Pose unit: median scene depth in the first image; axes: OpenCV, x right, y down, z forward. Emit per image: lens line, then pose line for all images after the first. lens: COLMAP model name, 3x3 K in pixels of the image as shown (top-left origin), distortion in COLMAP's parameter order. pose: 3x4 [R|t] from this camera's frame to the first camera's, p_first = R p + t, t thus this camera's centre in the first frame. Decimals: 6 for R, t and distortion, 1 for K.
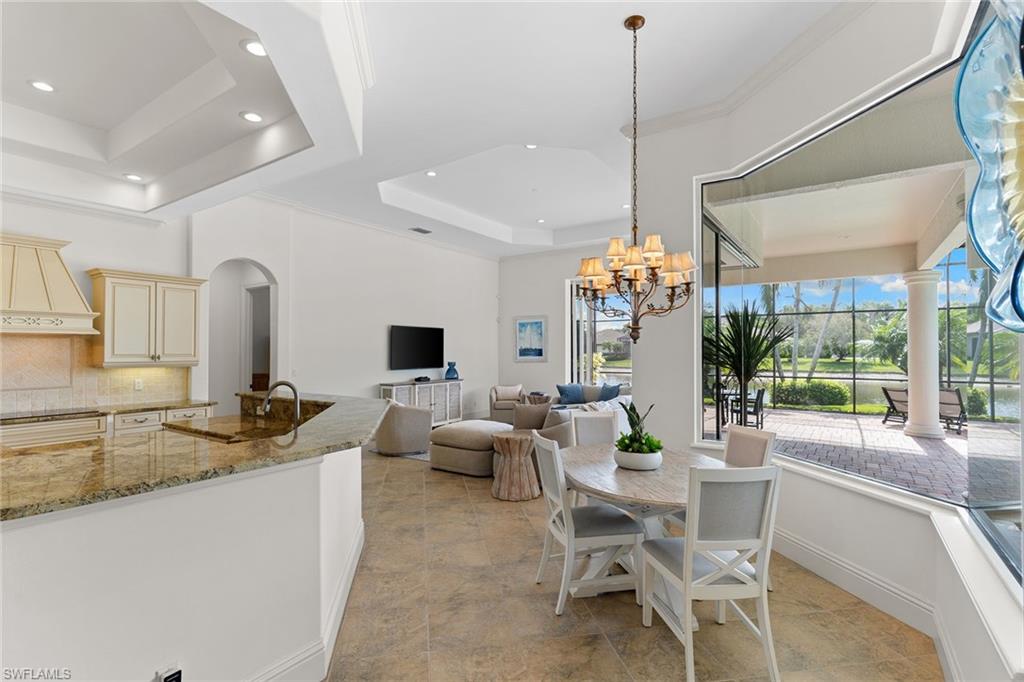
lens RADIAL K [[491.5, 0, 507.2], [0, 491.5, 343.6], [0, 0, 1]] dist [0.002692, -0.000051]
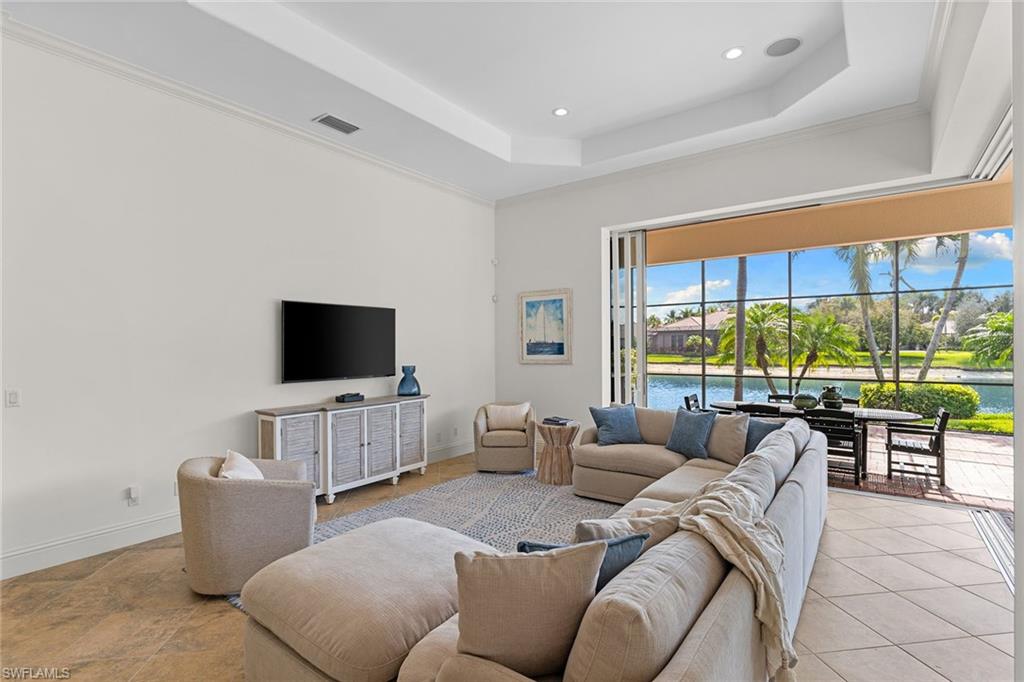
lens RADIAL K [[491.5, 0, 506.2], [0, 491.5, 347.4], [0, 0, 1]] dist [0.002692, -0.000051]
pose [[0.999049, -0.003852, -0.043436, 0.040355], [0.004675, 0.999811, 0.018861, 0.006390], [0.043355, -0.019046, 0.998878, 0.585809]]
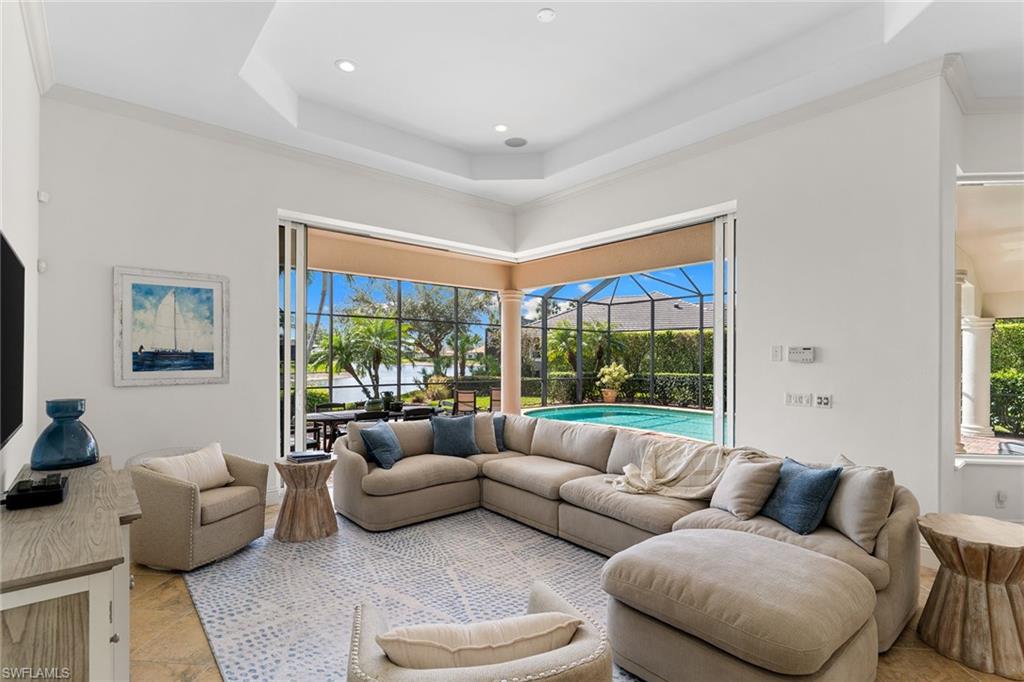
lens RADIAL K [[491.5, 0, 516.6], [0, 491.5, 357.5], [0, 0, 1]] dist [0.002692, -0.000051]
pose [[0.243562, 0.002099, 0.969883, -0.433571], [-0.017906, 0.999837, 0.002333, 0.013754], [-0.969720, -0.017935, 0.243560, 0.983274]]
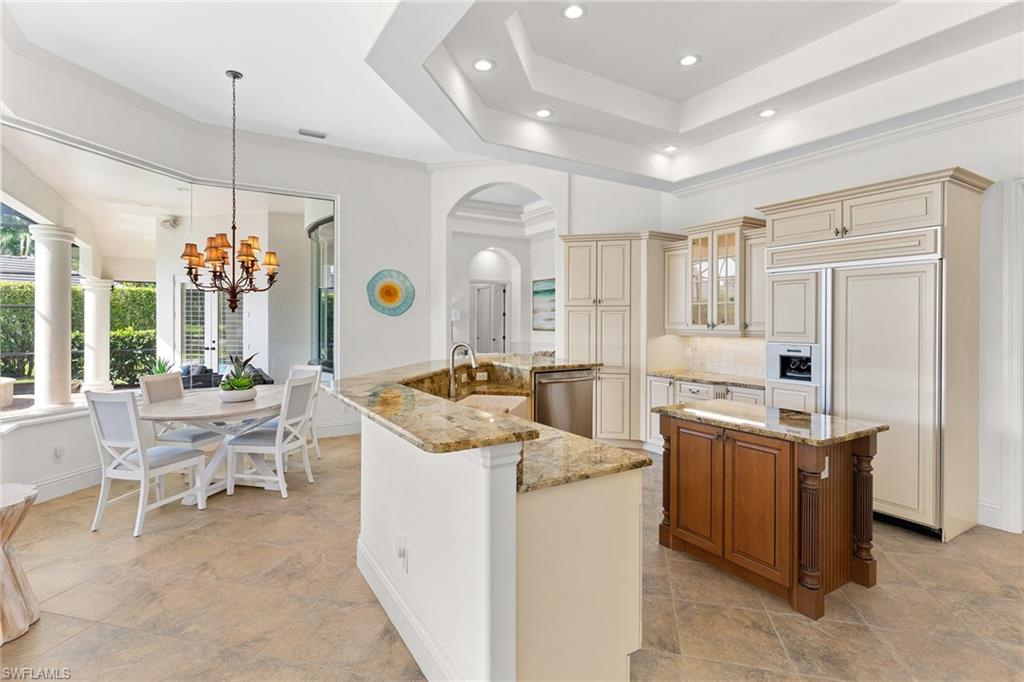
lens RADIAL K [[491.5, 0, 503.9], [0, 491.5, 323.8], [0, 0, 1]] dist [0.002692, -0.000051]
pose [[-0.915656, -0.003345, 0.401950, -0.449668], [-0.006083, 0.999966, -0.005534, 0.016015], [-0.401917, -0.007513, -0.915645, 0.898115]]
